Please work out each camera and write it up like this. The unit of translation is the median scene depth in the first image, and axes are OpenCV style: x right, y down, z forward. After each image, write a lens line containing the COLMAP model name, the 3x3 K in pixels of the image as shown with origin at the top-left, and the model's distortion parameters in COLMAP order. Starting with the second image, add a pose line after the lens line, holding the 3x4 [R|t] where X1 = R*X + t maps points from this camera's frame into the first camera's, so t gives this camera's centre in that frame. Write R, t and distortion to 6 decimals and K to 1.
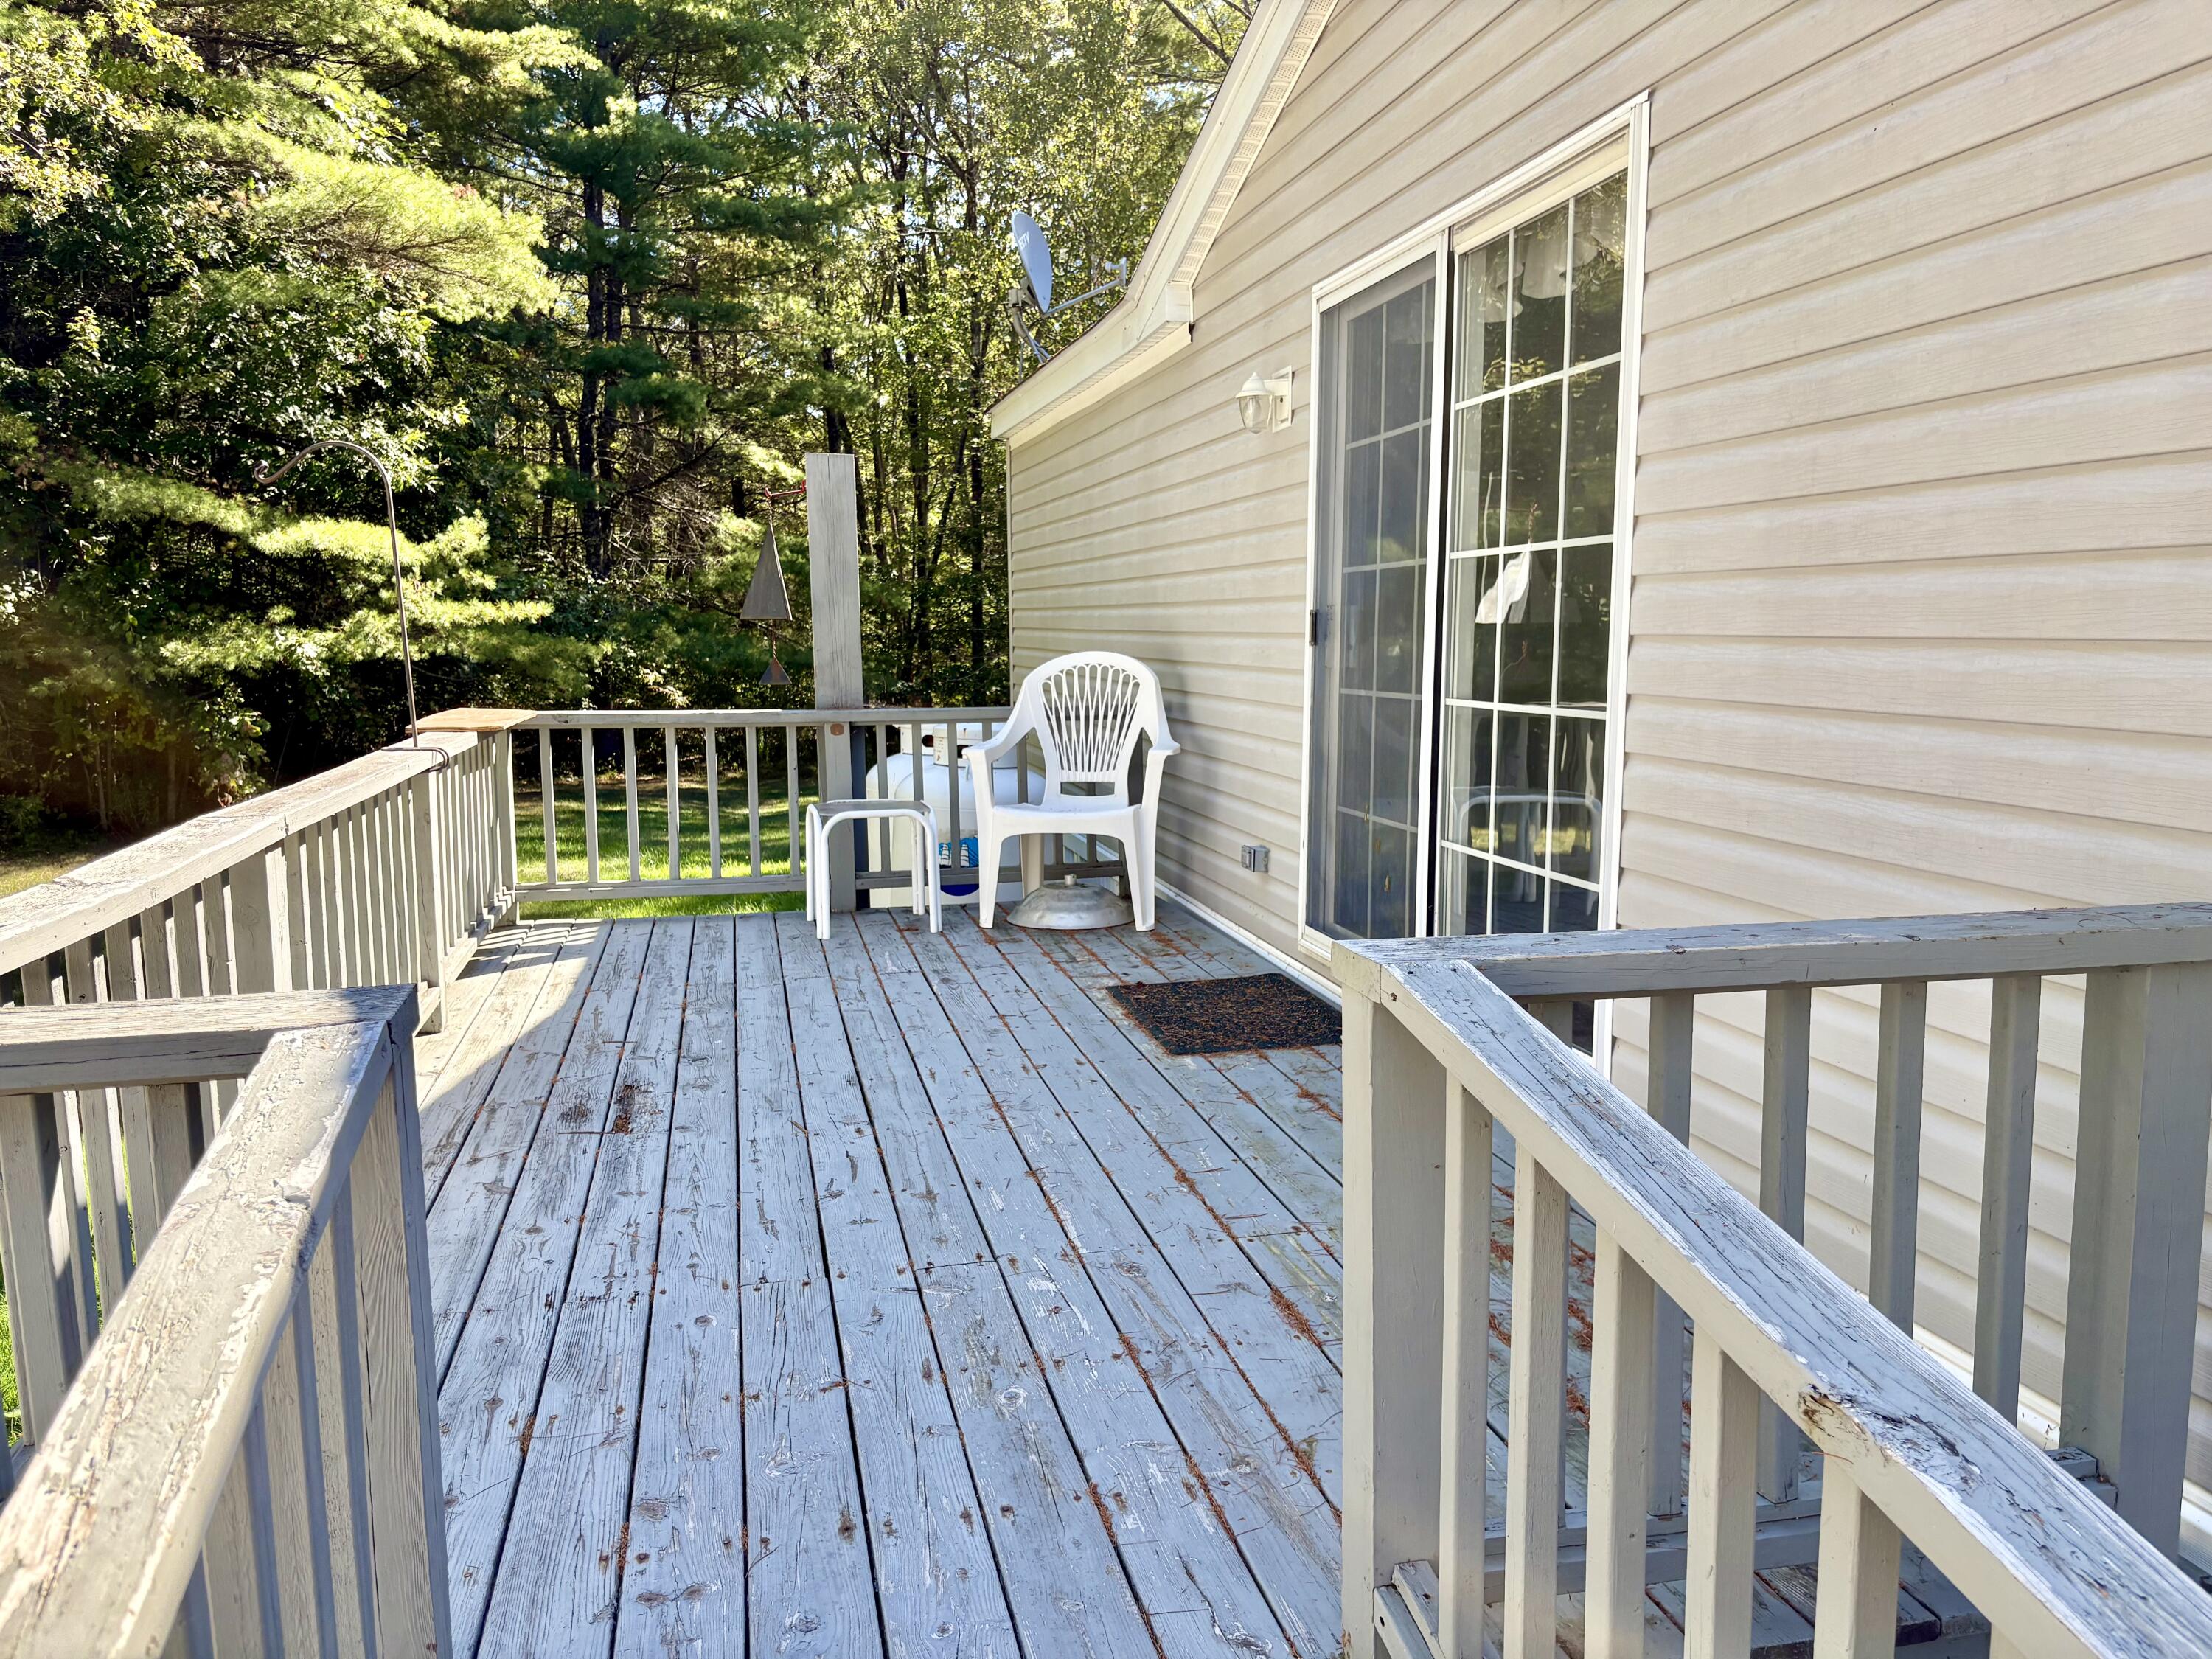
lens RADIAL K [[1657.6, 0, 1106.0], [0, 1657.6, 829.5], [0, 0, 1]] dist [0.059234, -0.085442]
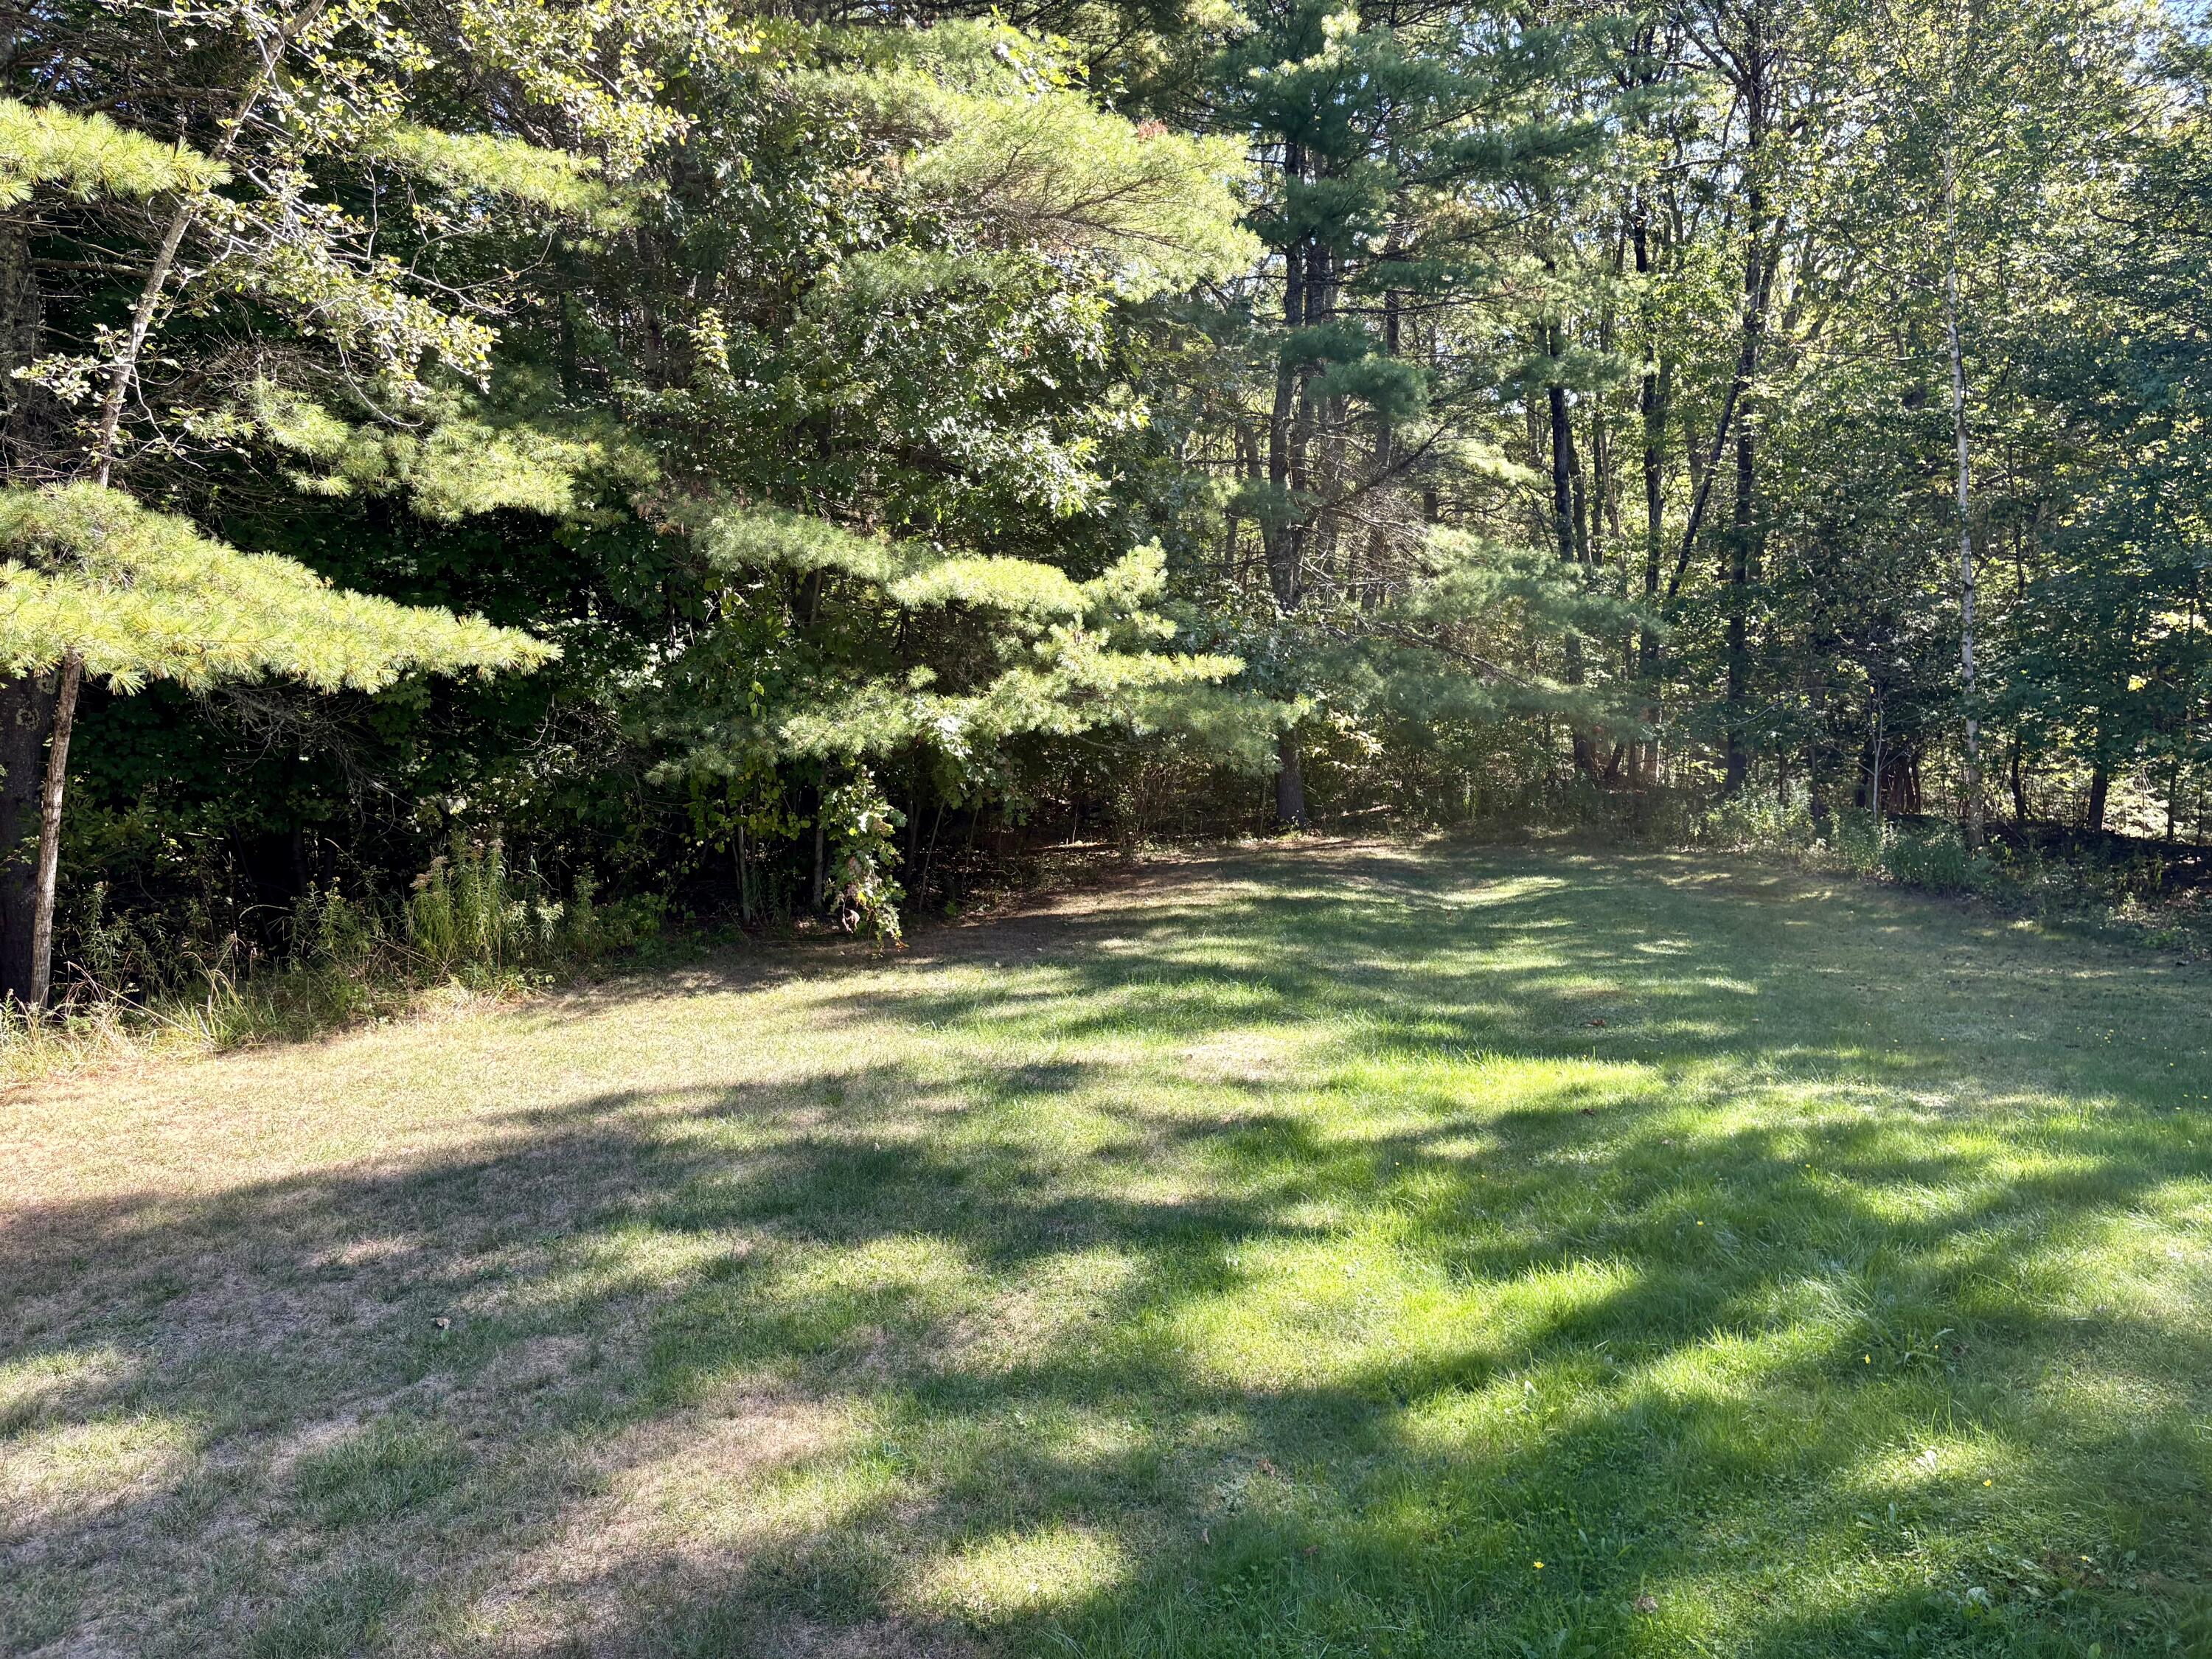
lens RADIAL K [[1657.6, 0, 1106.0], [0, 1657.6, 829.5], [0, 0, 1]] dist [0.059234, -0.085442]
pose [[0.924892, 0.023675, -0.379493, -0.100911], [-0.026107, 0.999658, -0.001263, -0.053149], [0.379333, 0.011075, 0.925194, 0.278455]]
